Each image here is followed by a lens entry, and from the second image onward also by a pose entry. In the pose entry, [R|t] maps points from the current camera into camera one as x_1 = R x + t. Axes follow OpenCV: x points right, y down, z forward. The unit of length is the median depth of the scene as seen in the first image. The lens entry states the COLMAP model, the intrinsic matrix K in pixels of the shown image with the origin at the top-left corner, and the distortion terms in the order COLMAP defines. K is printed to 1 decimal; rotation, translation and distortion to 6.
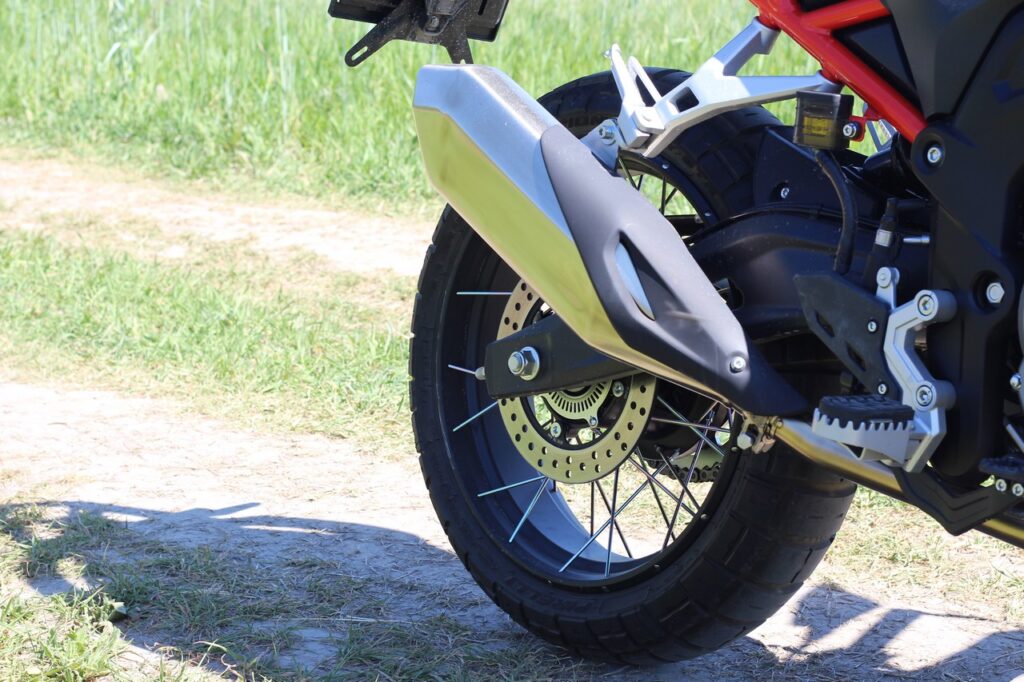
lens RADIAL K [[2362.4, 0, 512.0], [0, 2362.4, 341.0], [0, 0, 1]] dist [-0.078214, -0.419438]
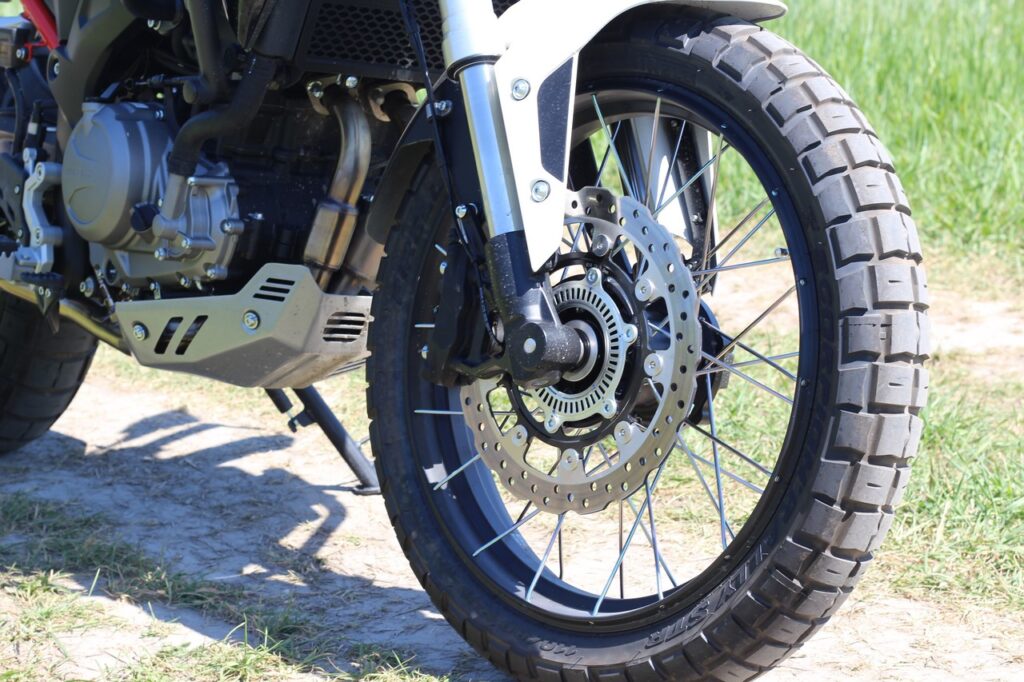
lens RADIAL K [[2362.4, 0, 512.0], [0, 2362.4, 341.0], [0, 0, 1]] dist [-0.078214, -0.419438]
pose [[0.997057, -0.000871, -0.076654, 0.517581], [0.001334, 0.999981, 0.005995, 0.071293], [0.076647, -0.006080, 0.997040, -0.363986]]
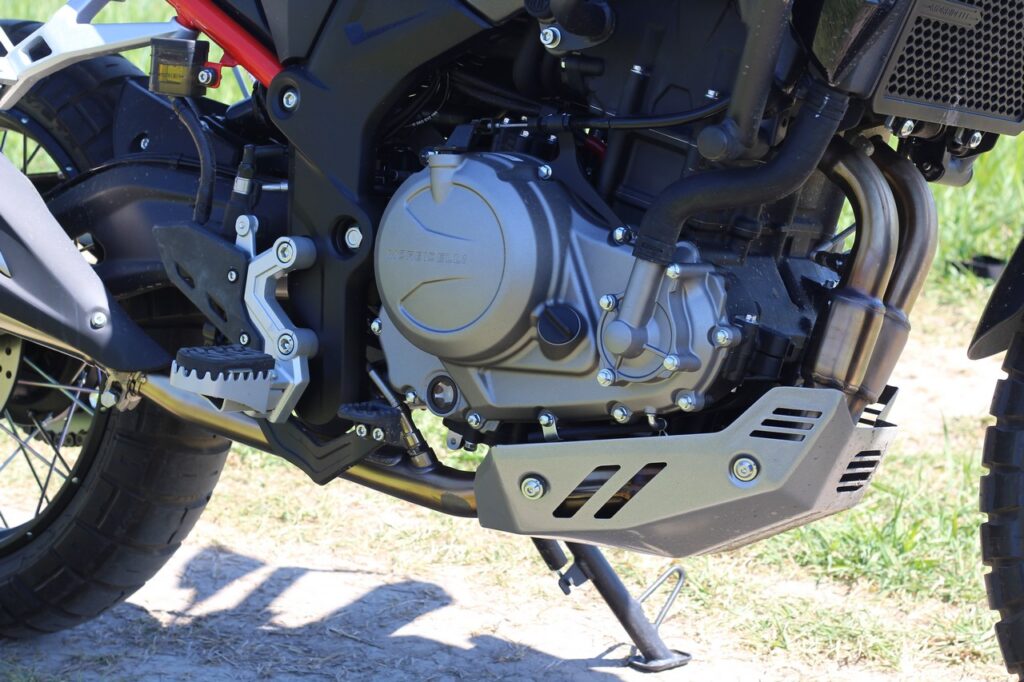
lens RADIAL K [[2362.4, 0, 512.0], [0, 2362.4, 341.0], [0, 0, 1]] dist [-0.078214, -0.419438]
pose [[0.971344, -0.033184, 0.235349, 0.031620], [0.031086, 0.999437, 0.012618, 0.011172], [-0.235635, -0.004941, 0.971829, 0.018562]]
